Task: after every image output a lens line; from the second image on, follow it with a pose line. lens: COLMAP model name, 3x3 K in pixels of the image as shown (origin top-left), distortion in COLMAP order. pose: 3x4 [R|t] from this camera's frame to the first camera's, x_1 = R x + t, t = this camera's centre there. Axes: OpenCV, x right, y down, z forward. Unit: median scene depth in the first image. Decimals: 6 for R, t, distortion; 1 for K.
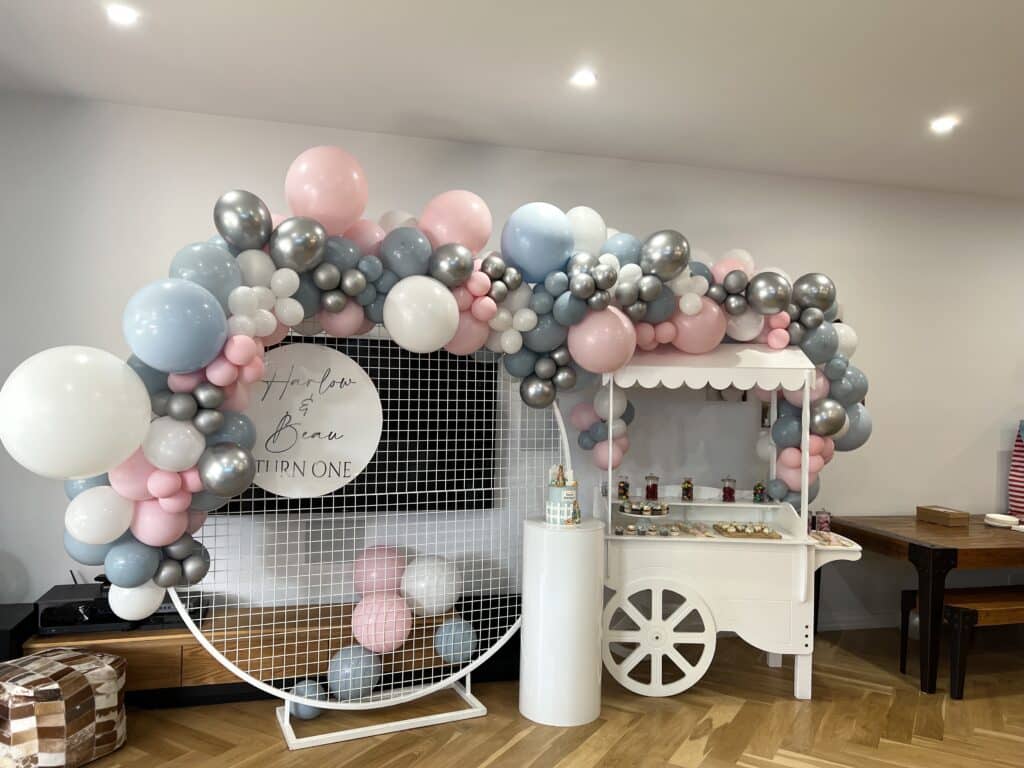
lens RADIAL K [[785.1, 0, 504.1], [0, 785.1, 378.1], [0, 0, 1]] dist [-0.005776, -0.031747]
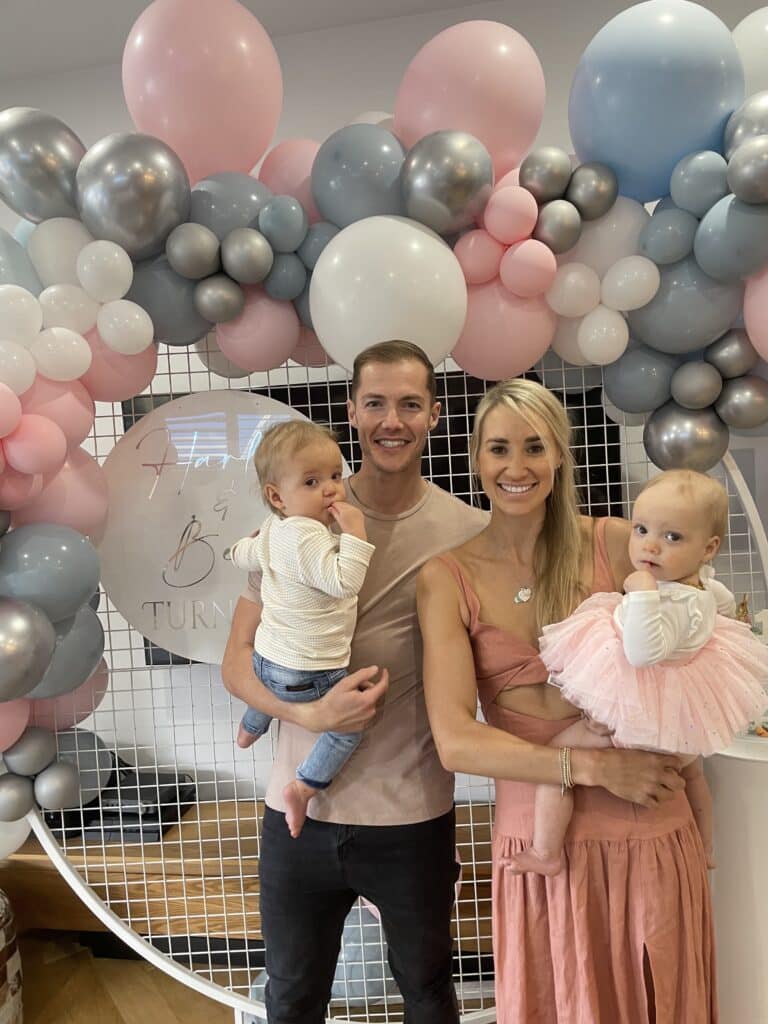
lens RADIAL K [[788.6, 0, 386.0], [0, 788.6, 511.9], [0, 0, 1]] dist [0.008696, -0.007548]
pose [[0.897382, -0.053836, -0.437959, 0.094393], [0.086972, 0.994639, 0.055941, 0.020424], [0.432599, -0.088290, 0.897253, 0.535597]]
